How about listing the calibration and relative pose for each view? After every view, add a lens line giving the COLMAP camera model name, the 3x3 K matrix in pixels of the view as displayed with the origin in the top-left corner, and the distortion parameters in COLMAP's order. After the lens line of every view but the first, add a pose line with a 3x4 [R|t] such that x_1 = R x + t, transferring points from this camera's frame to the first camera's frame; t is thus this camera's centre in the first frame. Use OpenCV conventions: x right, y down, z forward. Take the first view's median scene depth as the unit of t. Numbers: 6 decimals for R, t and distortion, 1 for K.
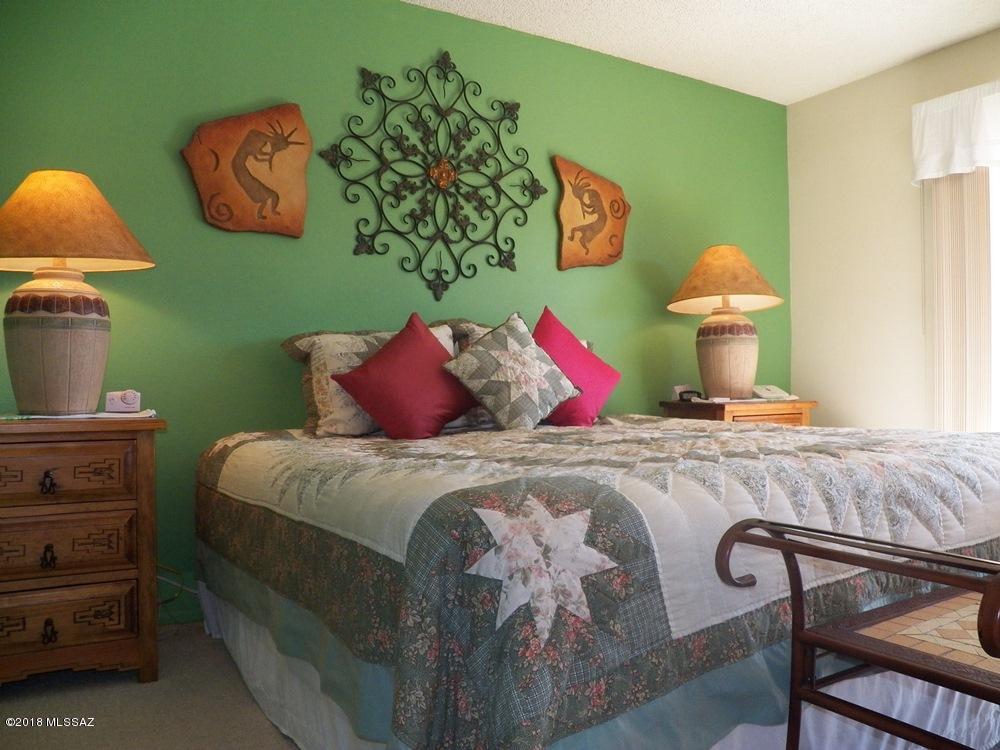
lens RADIAL K [[824.7, 0, 495.9], [0, 824.7, 367.4], [0, 0, 1]] dist [-0.141555, 0.106007]
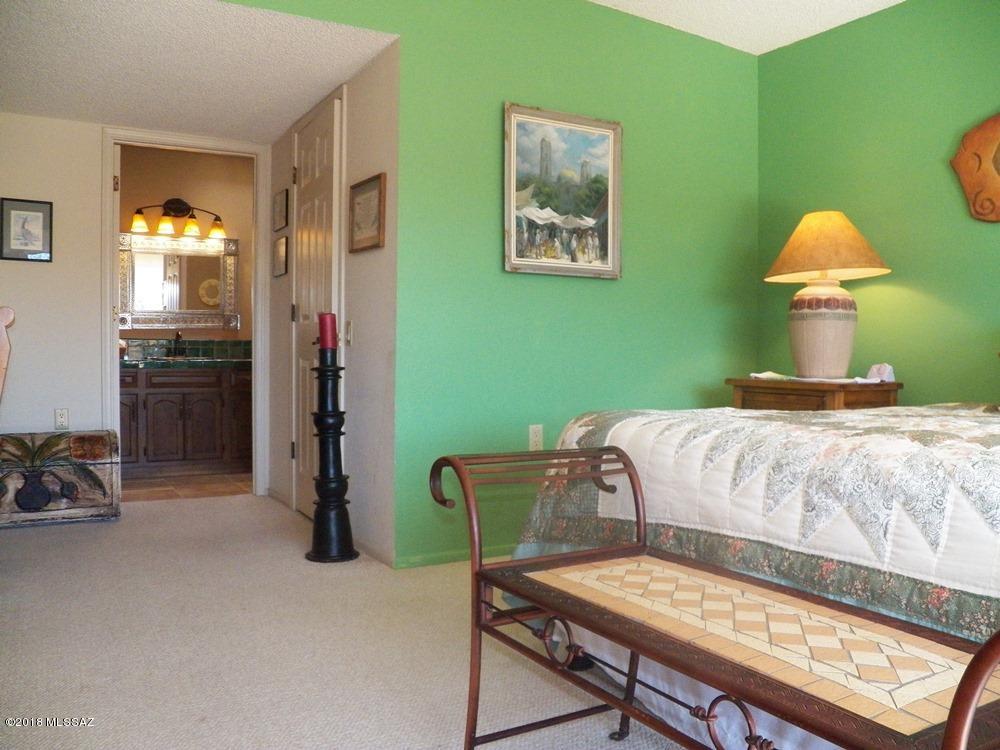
lens RADIAL K [[824.7, 0, 494.7], [0, 824.7, 377.0], [0, 0, 1]] dist [-0.141555, 0.106007]
pose [[-0.041149, 0.023096, -0.998886, 0.922074], [0.005545, 0.999723, 0.022887, 0.015385], [0.999138, -0.004597, -0.041266, 0.443137]]
